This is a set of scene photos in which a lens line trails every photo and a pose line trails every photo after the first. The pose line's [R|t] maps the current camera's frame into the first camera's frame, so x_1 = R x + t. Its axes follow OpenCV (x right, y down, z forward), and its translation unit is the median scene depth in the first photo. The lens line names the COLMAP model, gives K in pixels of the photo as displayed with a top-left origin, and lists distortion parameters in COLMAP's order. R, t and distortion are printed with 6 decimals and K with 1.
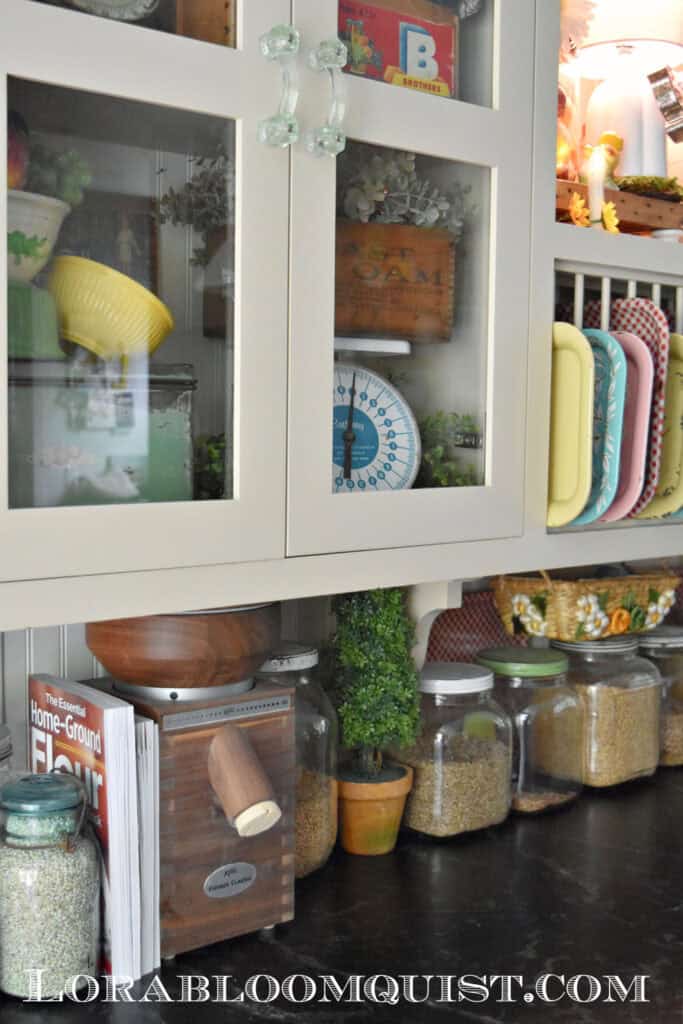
lens RADIAL K [[1371.1, 0, 347.4], [0, 1371.1, 512.0], [0, 0, 1]] dist [-0.021658, 0.000000]
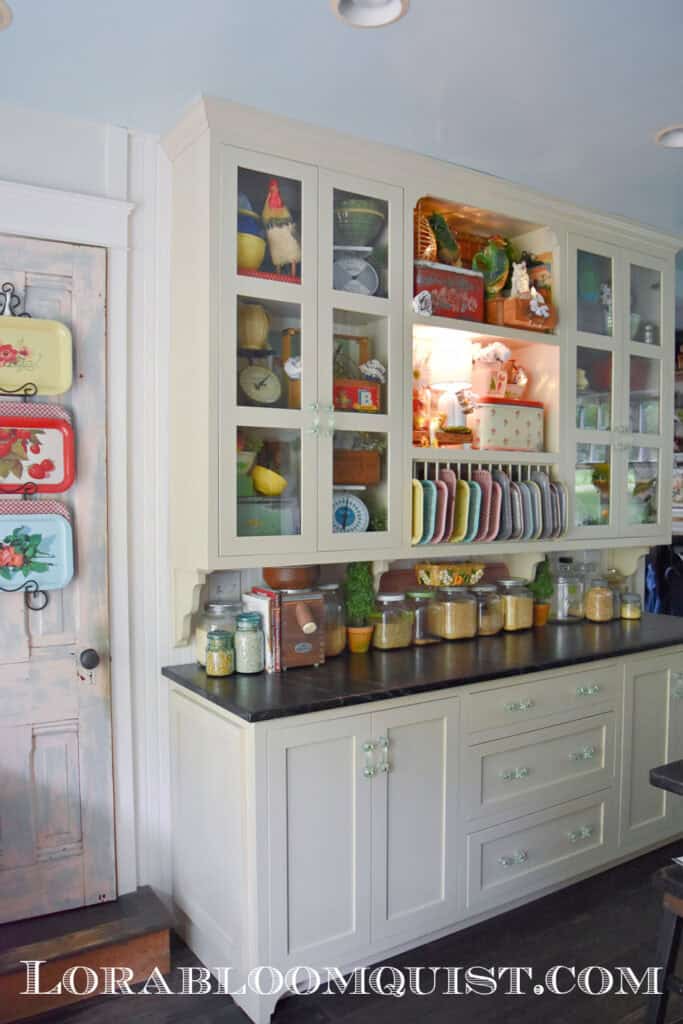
lens RADIAL K [[858.7, 0, 337.8], [0, 858.7, 511.2], [0, 0, 1]] dist [0.001308, -0.001368]
pose [[0.981663, -0.008370, -0.190442, 0.361523], [-0.001733, 0.998602, -0.052825, 0.039648], [0.190618, 0.052187, 0.980276, -0.964758]]
